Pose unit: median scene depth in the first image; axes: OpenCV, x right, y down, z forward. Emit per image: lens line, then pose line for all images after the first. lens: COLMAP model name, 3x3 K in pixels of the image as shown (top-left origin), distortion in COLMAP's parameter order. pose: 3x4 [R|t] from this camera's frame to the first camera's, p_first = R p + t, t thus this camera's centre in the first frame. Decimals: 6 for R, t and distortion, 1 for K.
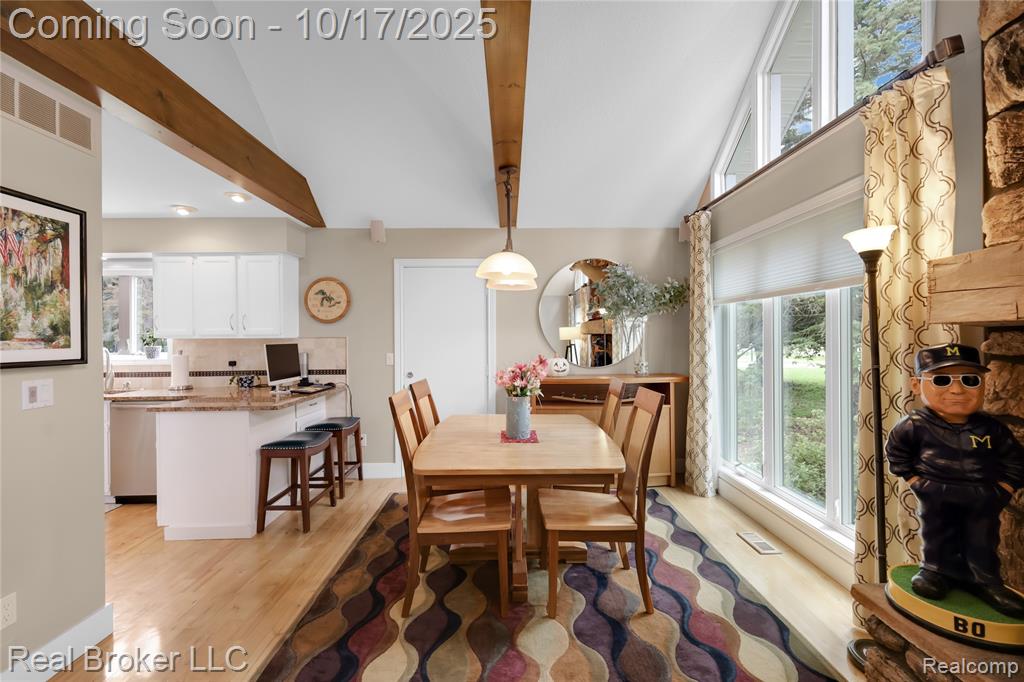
lens RADIAL K [[441.1, 0, 514.1], [0, 441.1, 338.7], [0, 0, 1]] dist [0.001697, -0.000098]
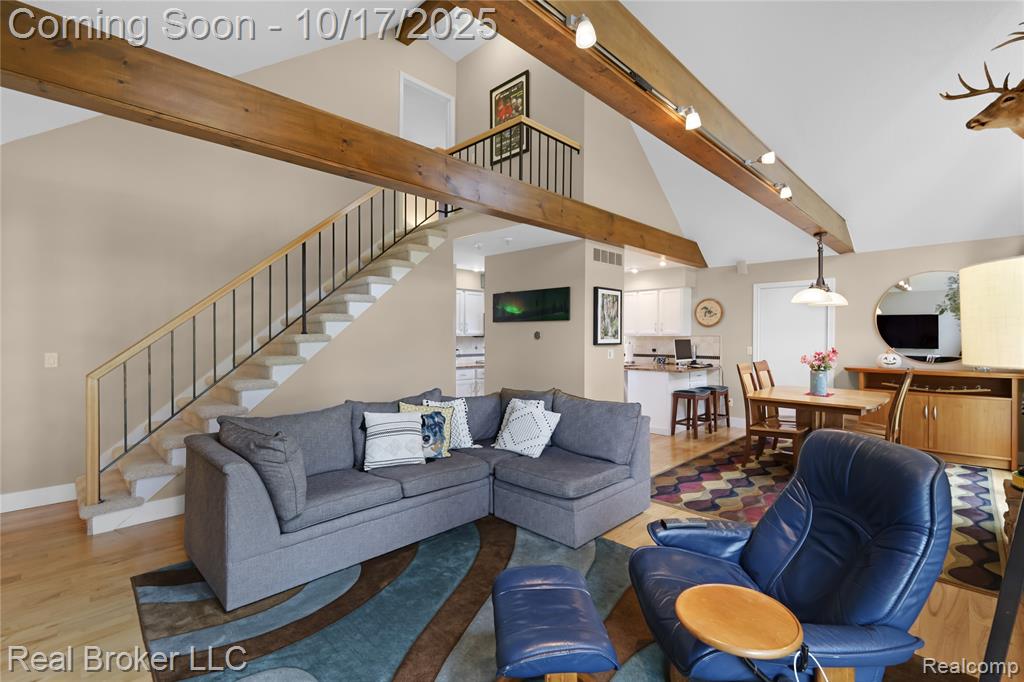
lens RADIAL K [[459.4, 0, 519.4], [0, 459.4, 337.8], [0, 0, 1]] dist [0.007930, 0.000155]
pose [[0.704264, 0.012097, -0.709835, 0.326329], [-0.010383, 0.999923, 0.006740, -0.000118], [0.709862, 0.002624, 0.704336, -0.773987]]
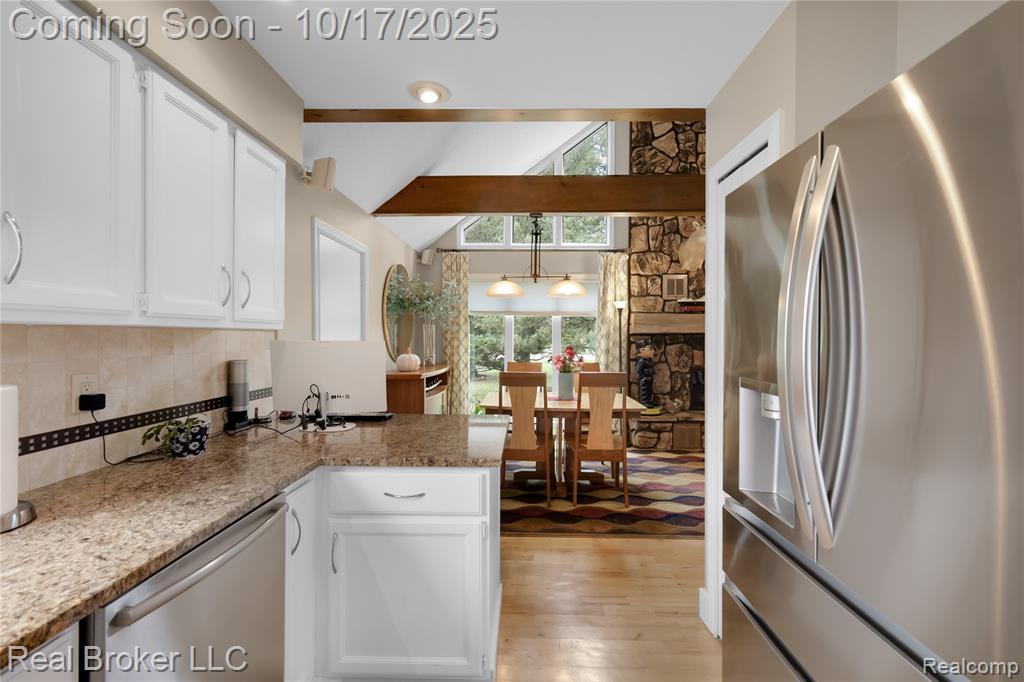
lens RADIAL K [[446.6, 0, 517.4], [0, 446.6, 336.5], [0, 0, 1]] dist [-0.000170, -0.000014]
pose [[0.043655, 0.007384, 0.999019, -1.103878], [-0.004093, 0.999966, -0.007213, 0.009941], [-0.999038, -0.003774, 0.043684, 0.771484]]
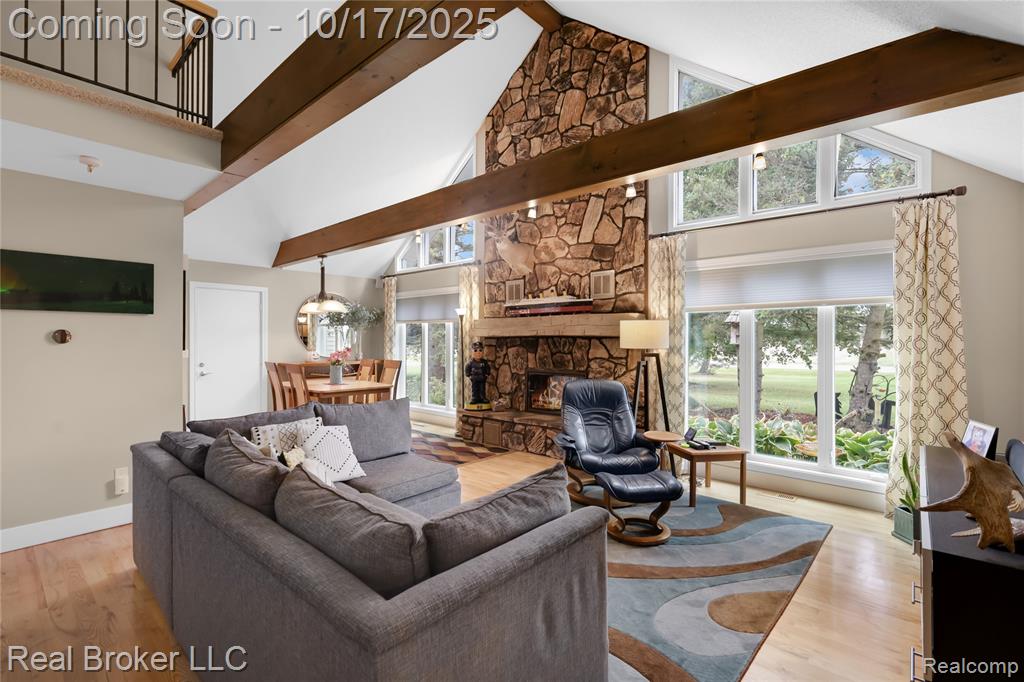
lens RADIAL K [[459.4, 0, 519.4], [0, 459.4, 337.8], [0, 0, 1]] dist [0.007930, 0.000155]
pose [[0.666509, 0.011386, 0.745410, -0.757907], [-0.005416, 0.999931, -0.010431, 0.007503], [-0.745477, 0.002916, 0.666525, -0.837564]]
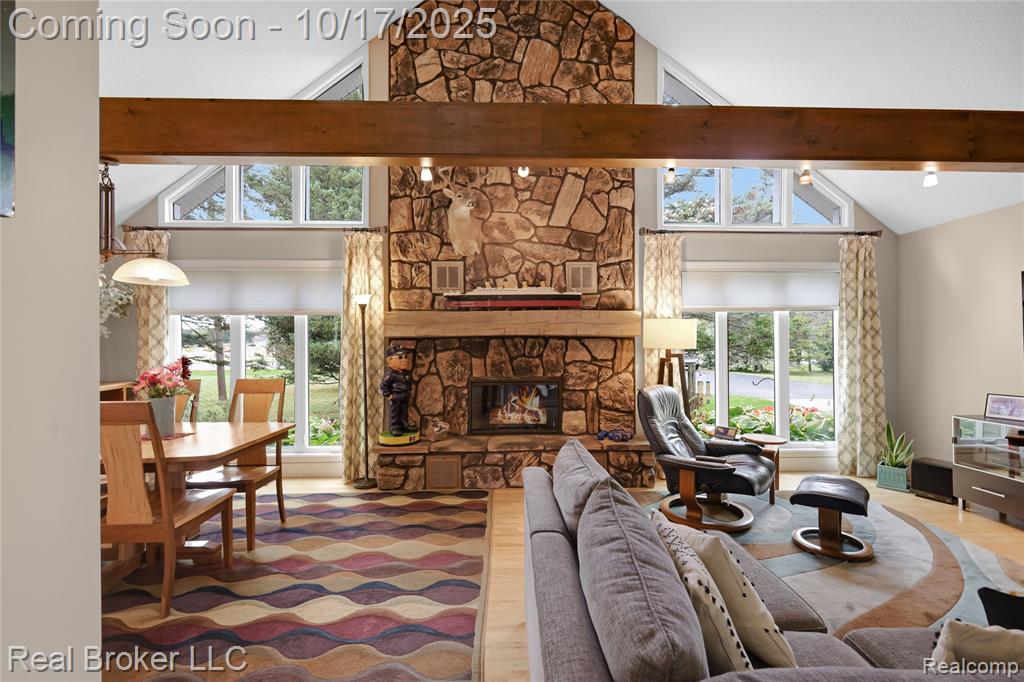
lens RADIAL K [[459.4, 0, 519.4], [0, 459.4, 337.8], [0, 0, 1]] dist [0.007930, 0.000155]
pose [[-0.017219, 0.015533, 0.999731, -0.769917], [0.007298, 0.999855, -0.015409, 0.008894], [-0.999825, 0.007031, -0.017330, 0.118976]]
